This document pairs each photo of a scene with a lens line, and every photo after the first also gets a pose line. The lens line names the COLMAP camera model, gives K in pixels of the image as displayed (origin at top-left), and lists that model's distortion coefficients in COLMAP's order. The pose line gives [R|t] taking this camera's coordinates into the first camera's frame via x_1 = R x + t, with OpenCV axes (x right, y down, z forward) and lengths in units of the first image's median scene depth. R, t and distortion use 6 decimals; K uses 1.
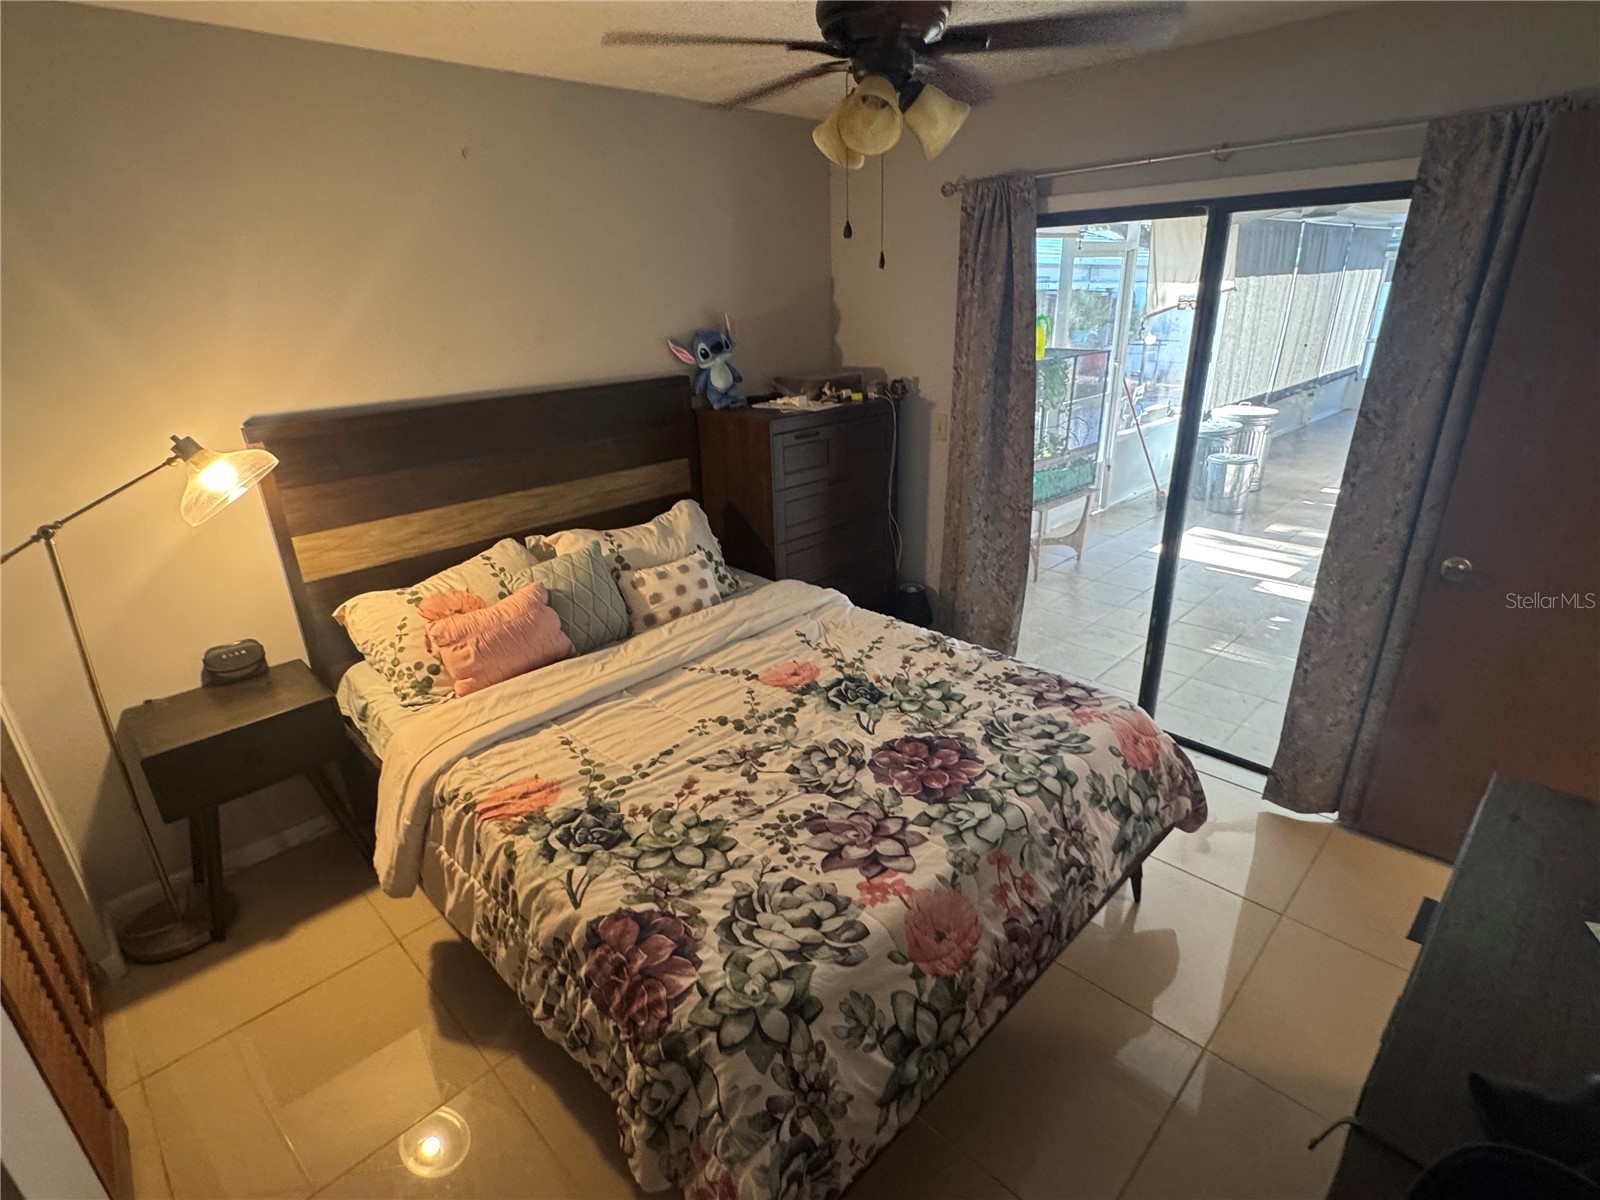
lens RADIAL K [[807.2, 0, 792.0], [0, 807.2, 602.4], [0, 0, 1]] dist [-0.001658, -0.000202]
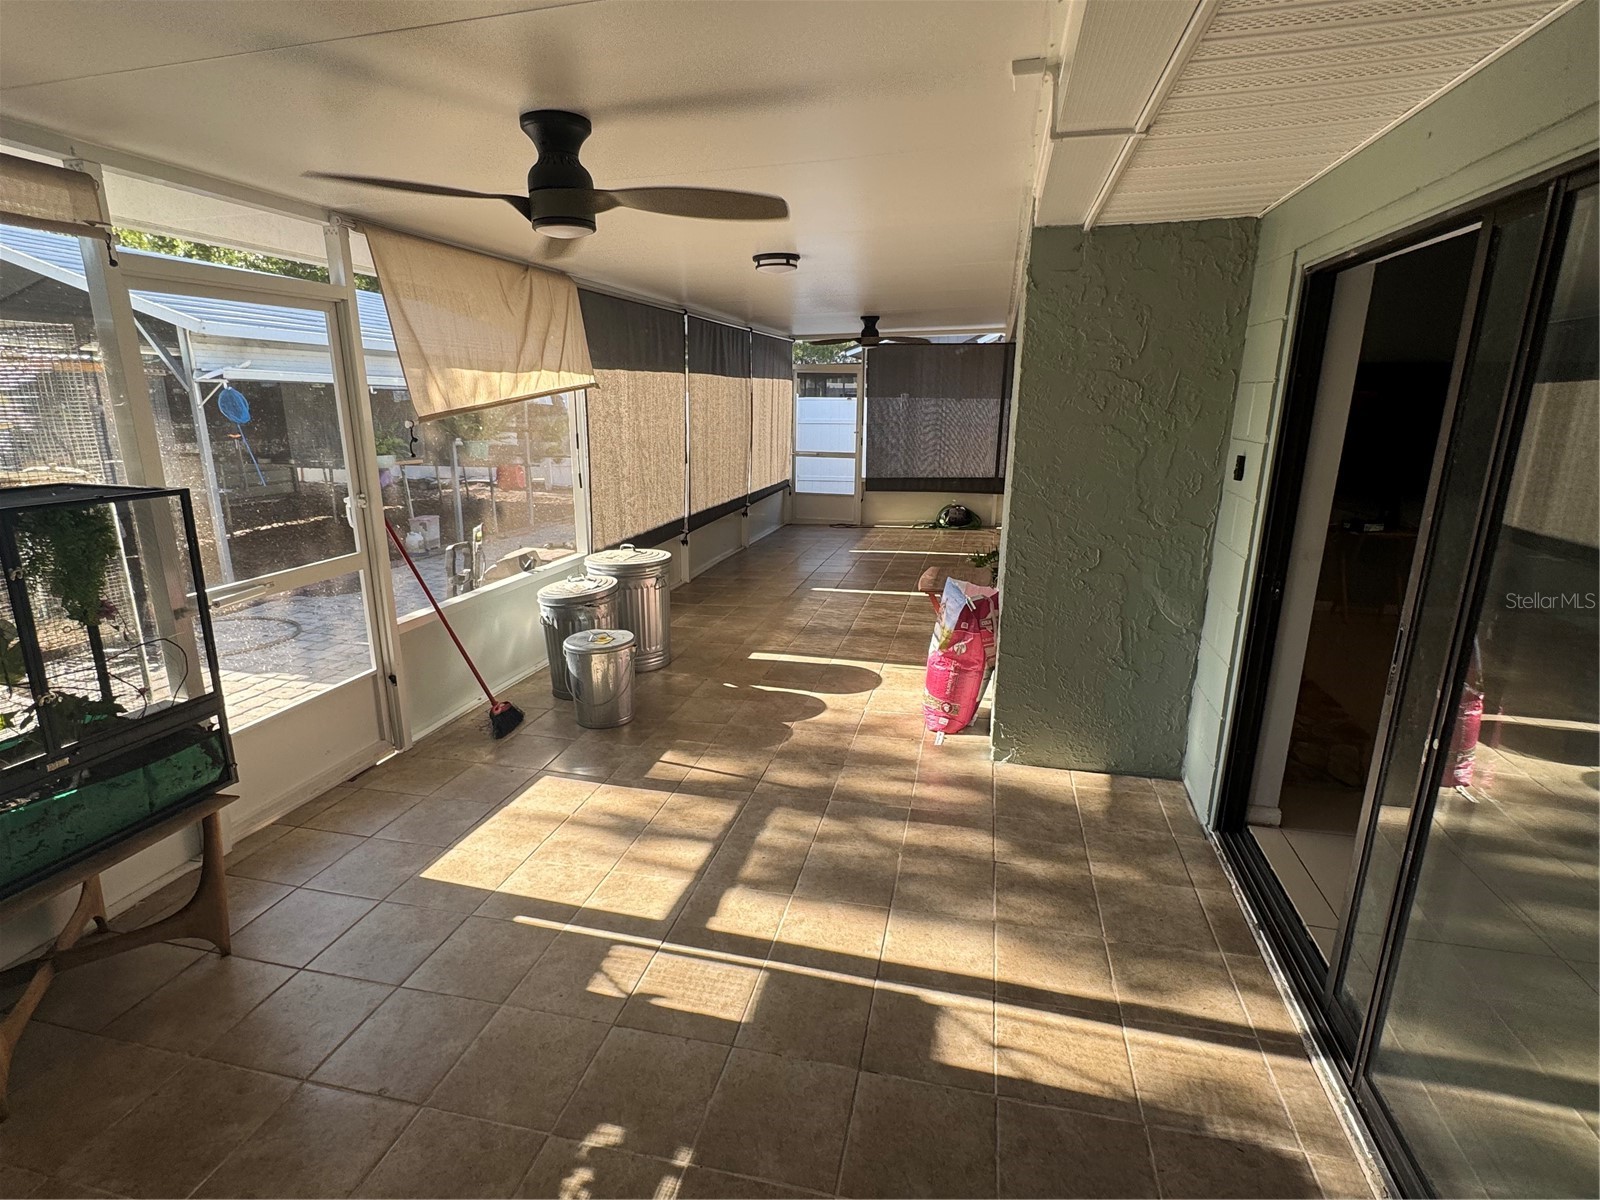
lens RADIAL K [[807.2, 0, 792.0], [0, 807.2, 602.4], [0, 0, 1]] dist [-0.001658, -0.000202]
pose [[0.851767, -0.096052, 0.515040, 0.323591], [0.156608, 0.984783, -0.075341, -0.125820], [-0.499966, 0.144832, 0.853849, 0.349344]]
